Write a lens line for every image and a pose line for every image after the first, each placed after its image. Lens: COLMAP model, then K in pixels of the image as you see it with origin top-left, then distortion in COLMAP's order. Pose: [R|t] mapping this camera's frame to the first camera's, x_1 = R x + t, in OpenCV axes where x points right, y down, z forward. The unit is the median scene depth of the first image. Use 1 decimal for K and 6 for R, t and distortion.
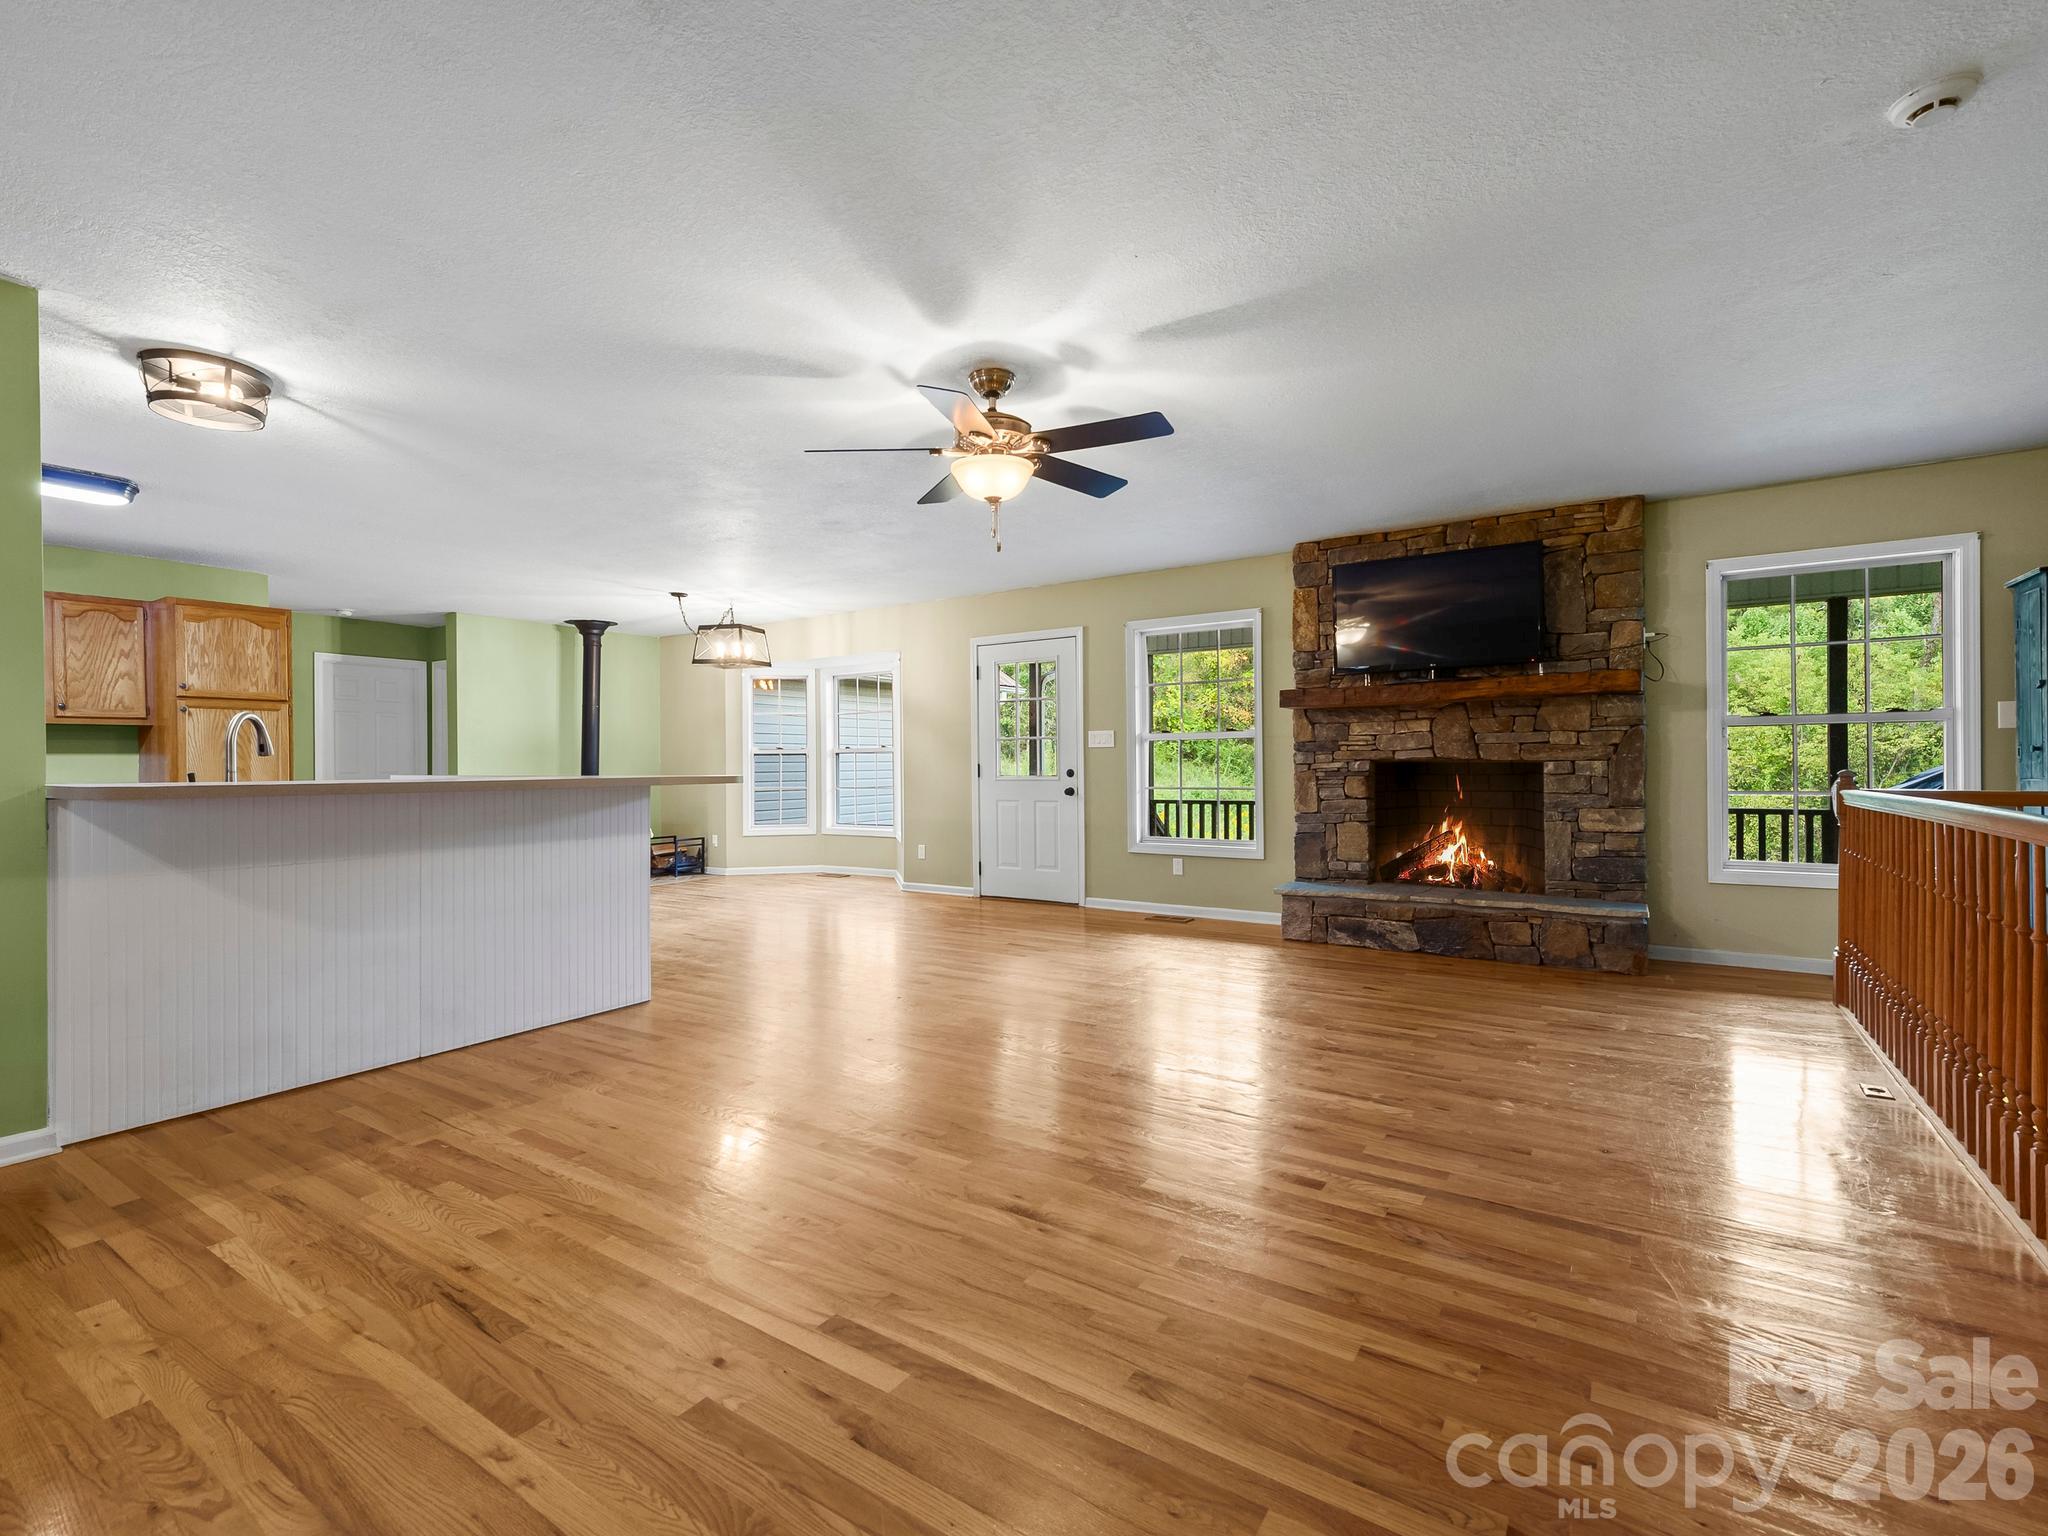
lens RADIAL K [[925.1, 0, 1014.5], [0, 925.1, 765.1], [0, 0, 1]] dist [0.015113, -0.002917]
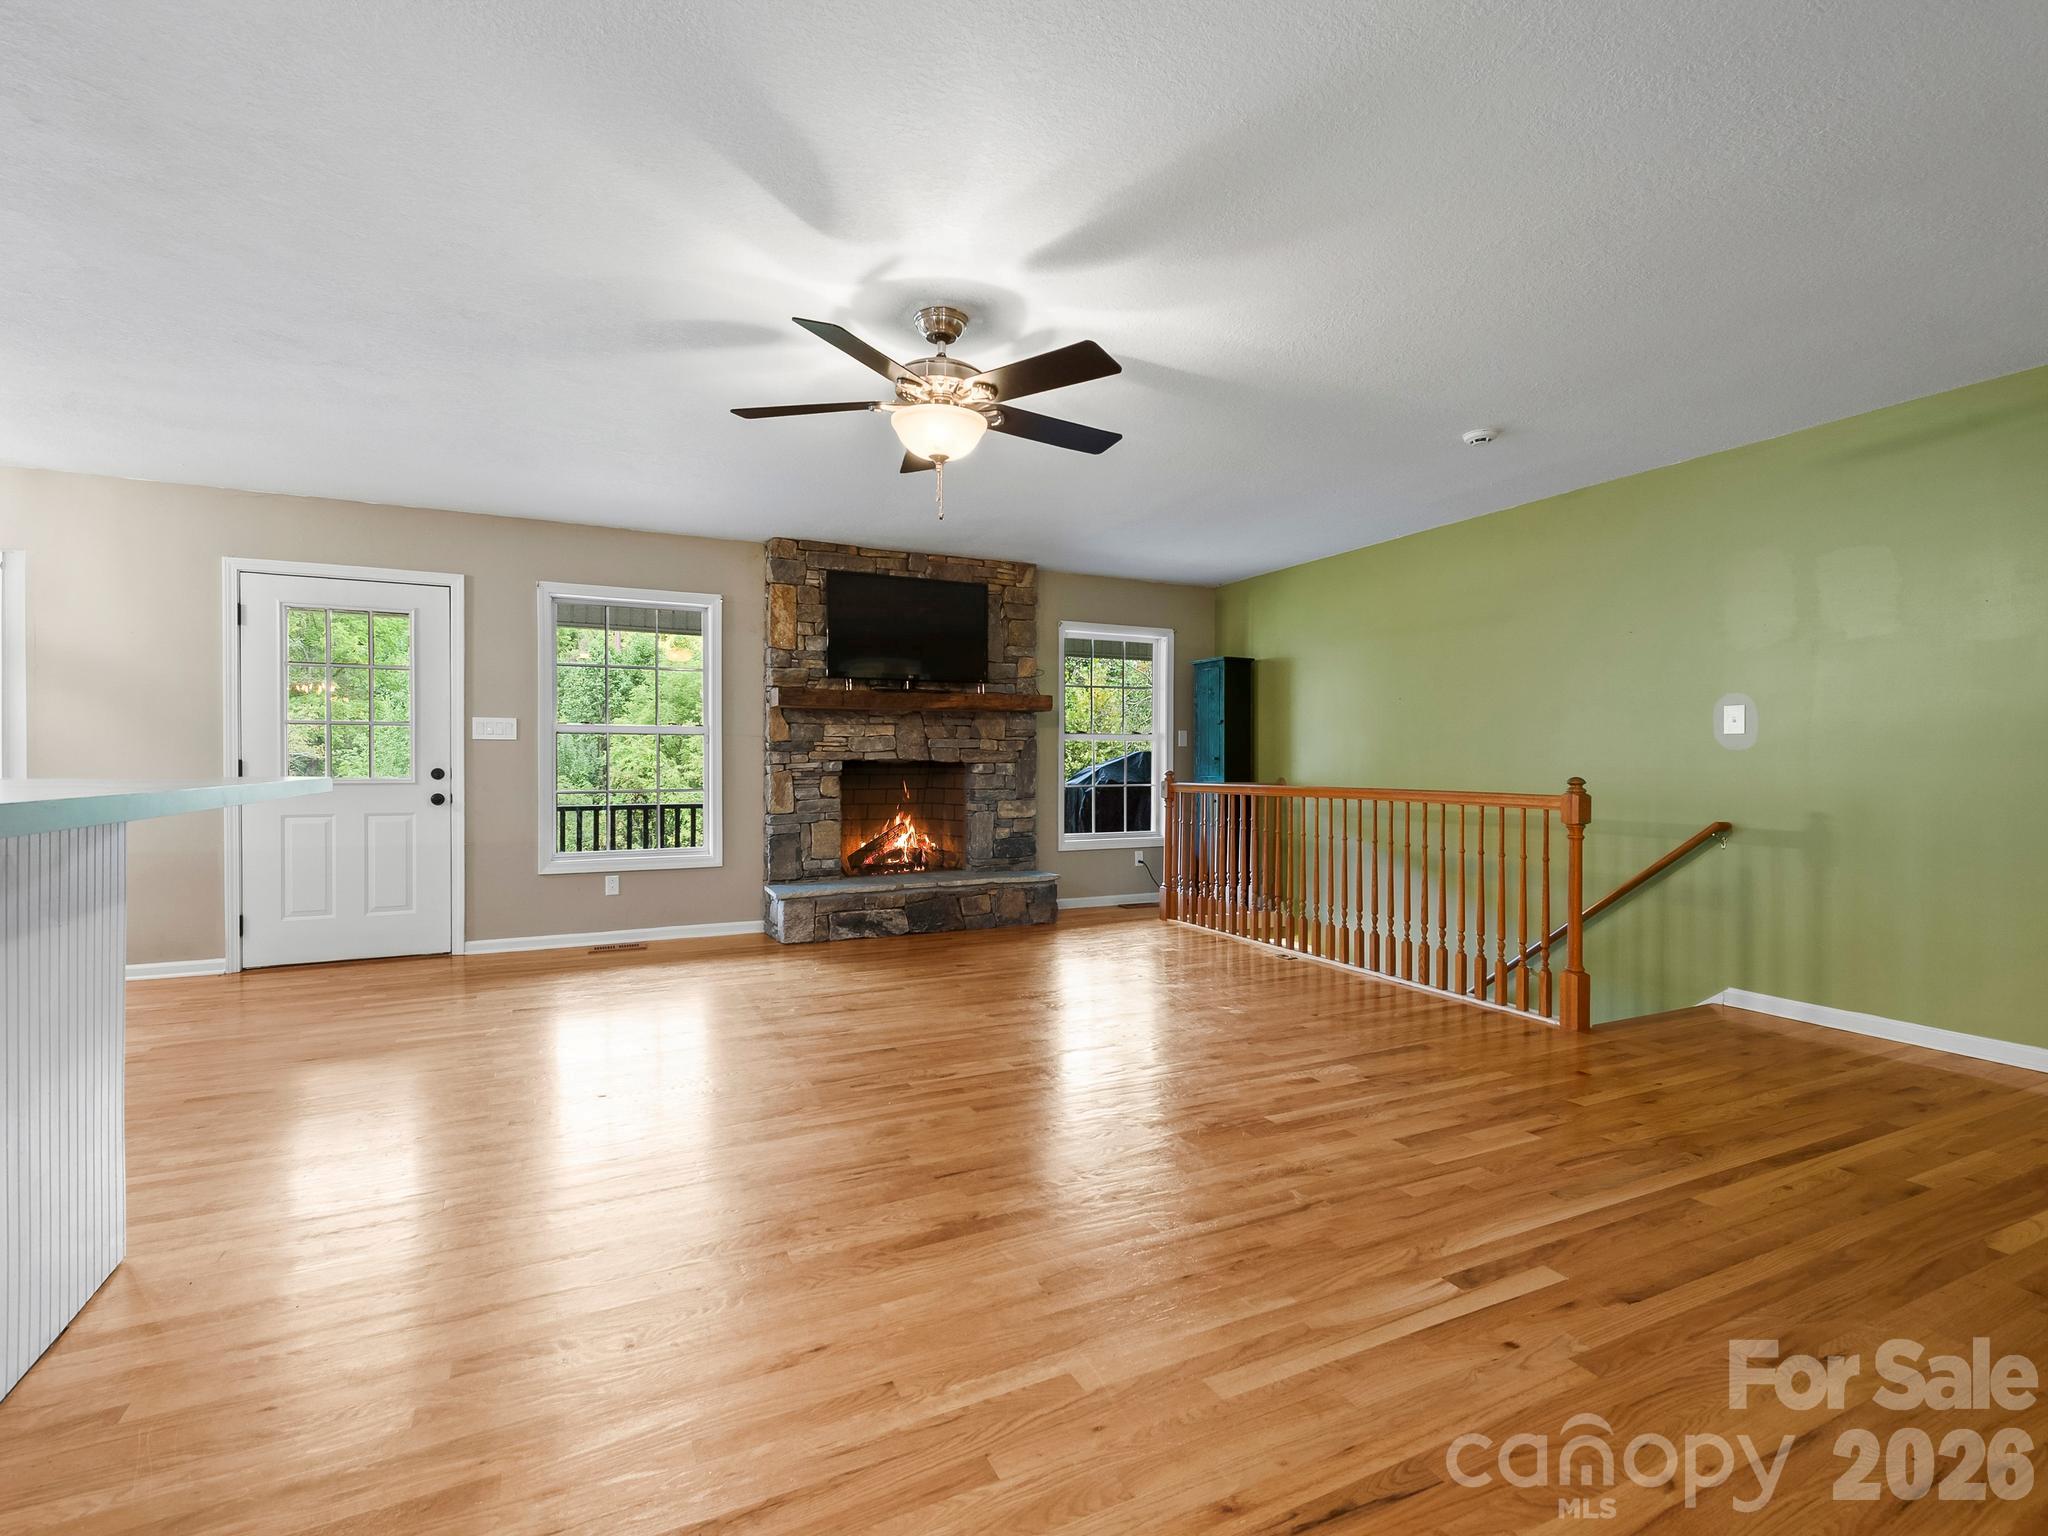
lens RADIAL K [[957.0, 0, 1024.9], [0, 957.0, 767.1], [0, 0, 1]] dist [0.015412, -0.003644]
pose [[0.505042, 0.006079, 0.863074, -0.476571], [-0.005101, 0.999979, -0.004059, 0.005504], [-0.863080, -0.002352, 0.505062, 0.295328]]
